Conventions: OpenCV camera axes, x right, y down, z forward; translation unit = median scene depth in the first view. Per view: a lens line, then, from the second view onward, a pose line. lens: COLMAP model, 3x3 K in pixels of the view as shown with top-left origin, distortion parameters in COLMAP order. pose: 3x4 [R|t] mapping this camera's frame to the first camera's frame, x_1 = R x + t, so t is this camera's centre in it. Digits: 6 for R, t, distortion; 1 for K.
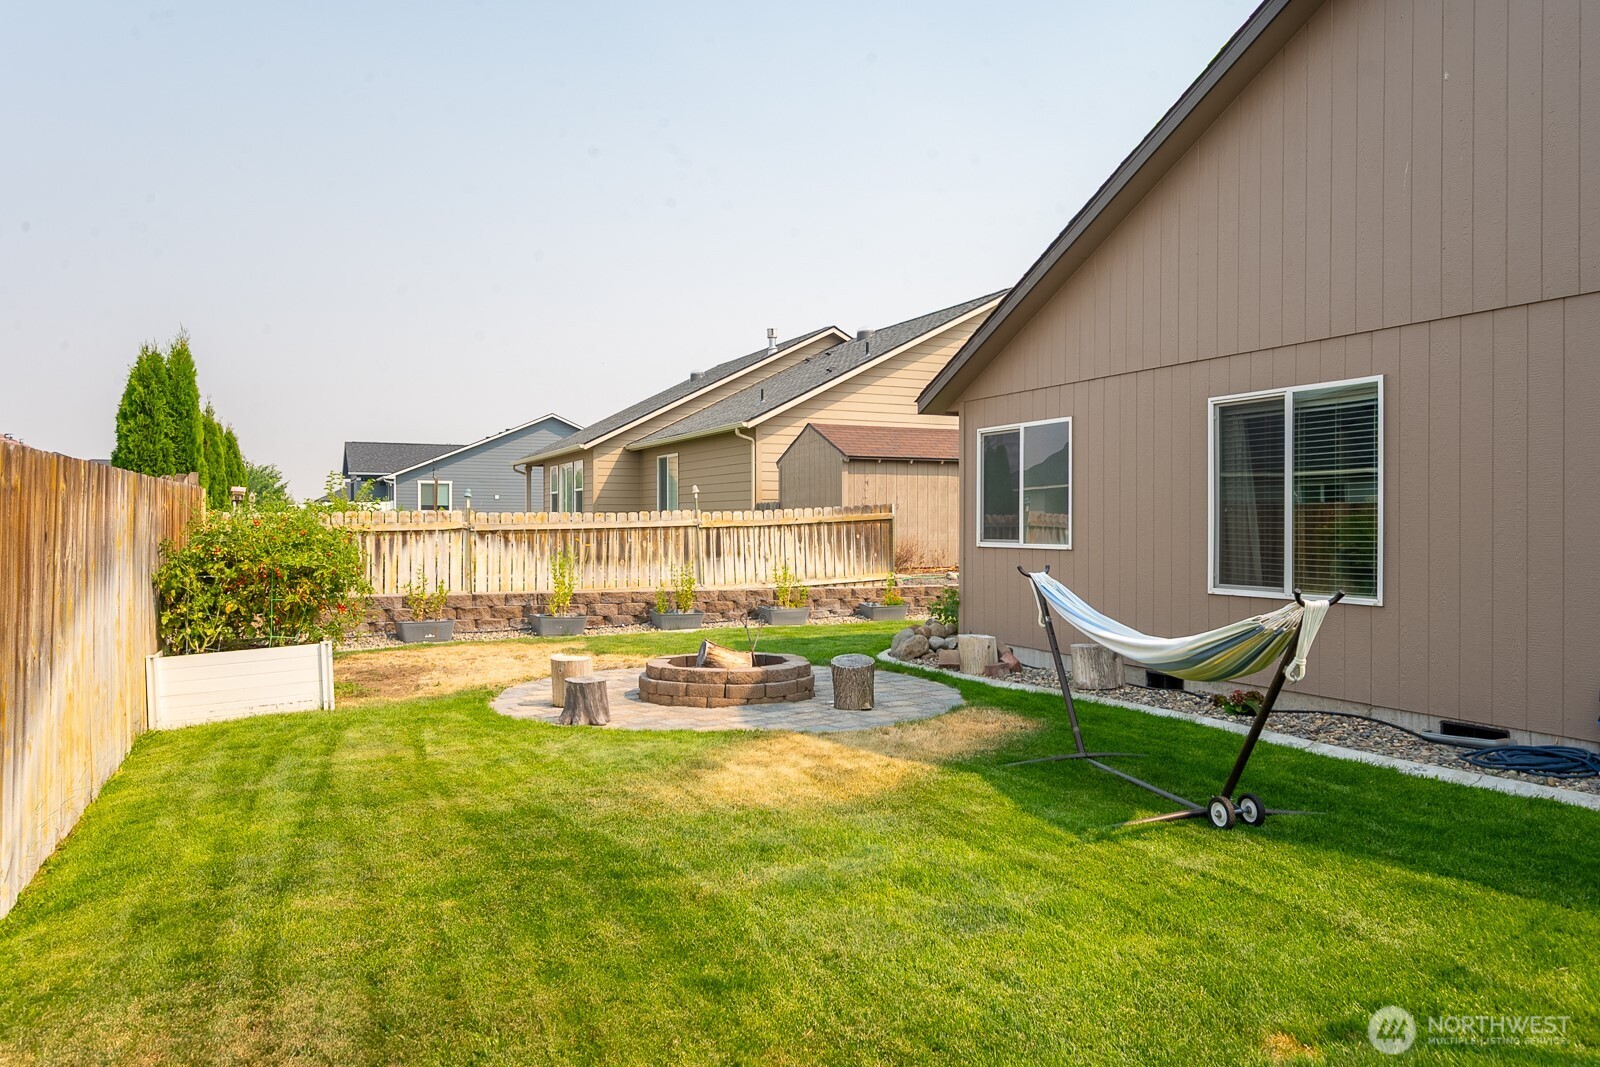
lens RADIAL K [[1067.7, 0, 801.4], [0, 1067.7, 532.2], [0, 0, 1]] dist [-0.030322, 0.007867]
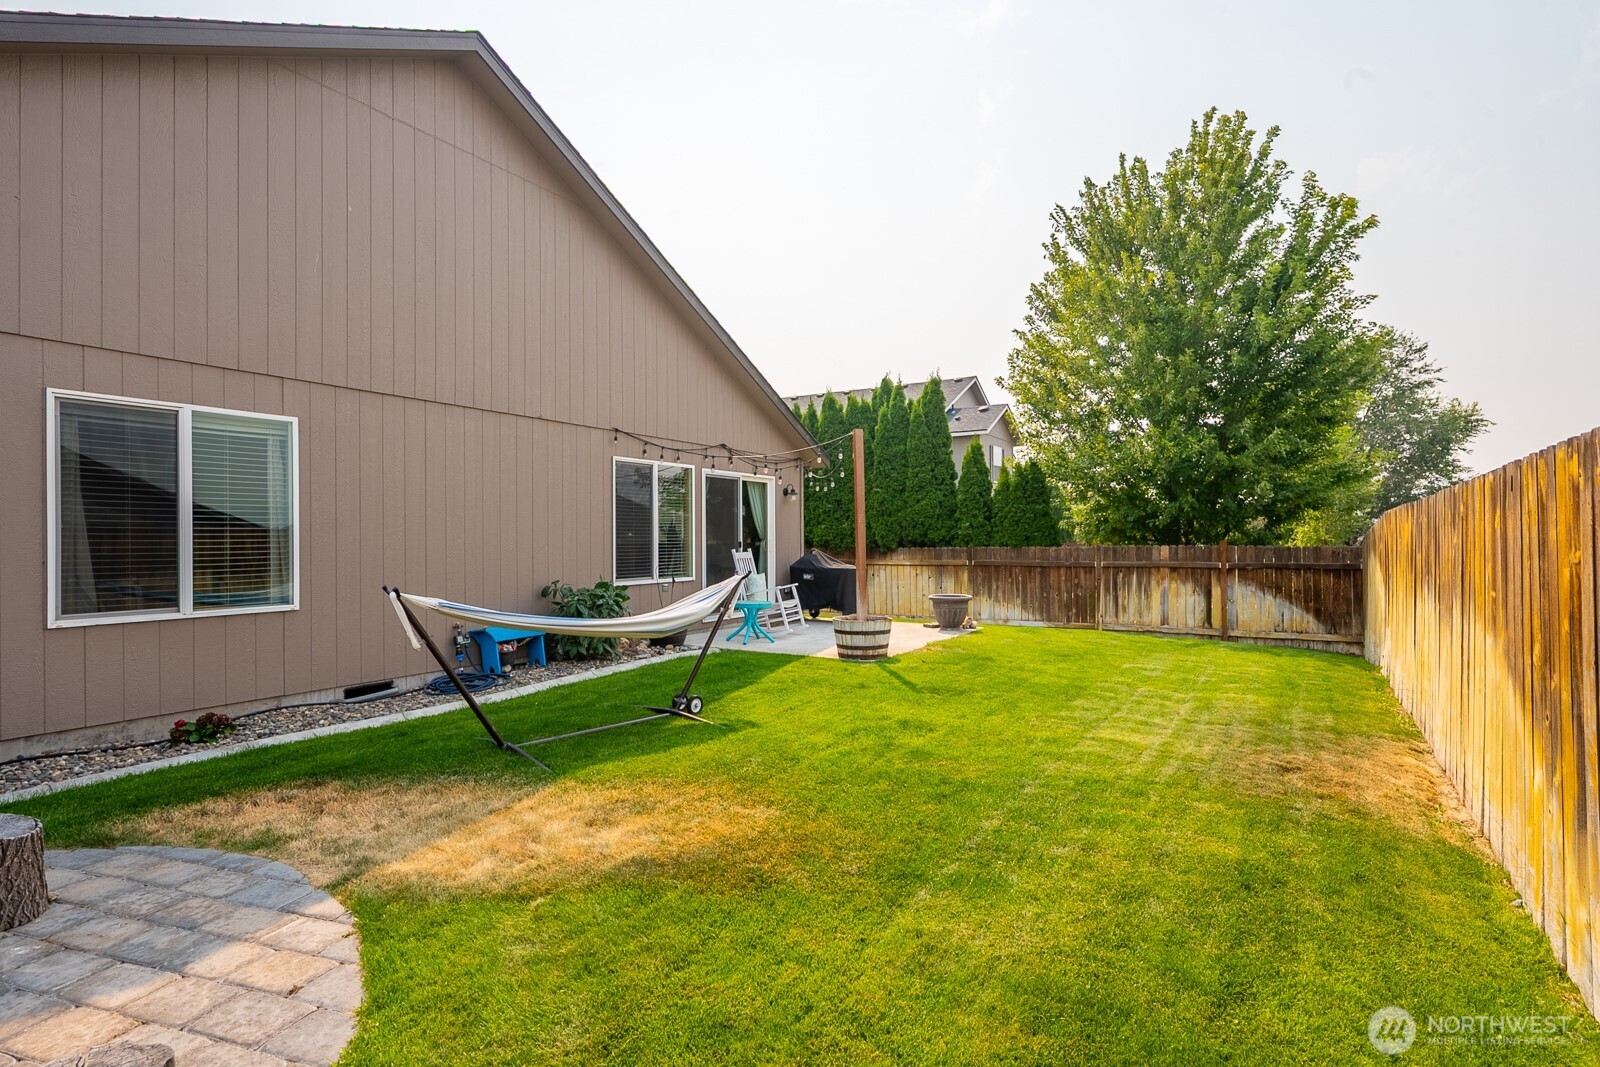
lens RADIAL K [[823.3, 0, 788.4], [0, 823.3, 538.6], [0, 0, 1]] dist [-0.003901, -0.002826]
pose [[-0.544646, 0.001850, 0.838664, -0.267367], [0.010979, 0.999928, 0.004924, -0.004475], [-0.838594, 0.011890, -0.544627, 0.520536]]
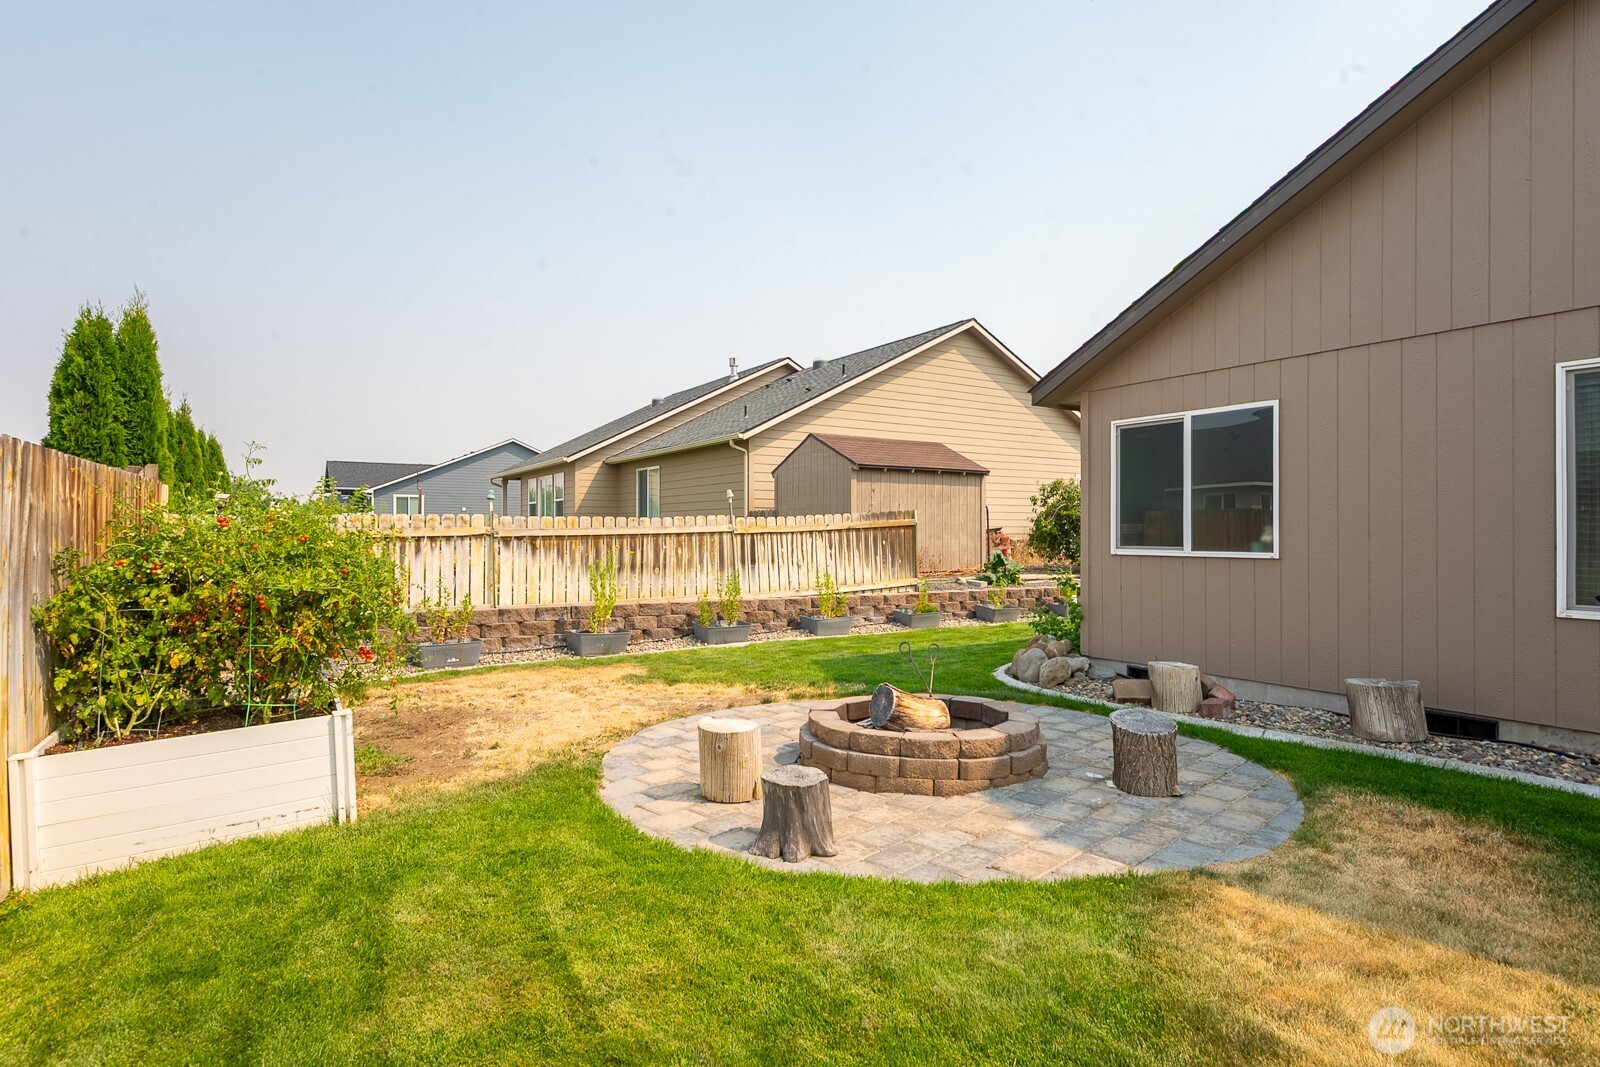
lens RADIAL K [[823.3, 0, 791.5], [0, 823.3, 531.8], [0, 0, 1]] dist [-0.003901, -0.002826]
pose [[0.993741, 0.000259, 0.111711, -0.142662], [0.000711, 0.999962, -0.008645, 0.000456], [-0.111709, 0.008671, 0.993703, 0.290891]]
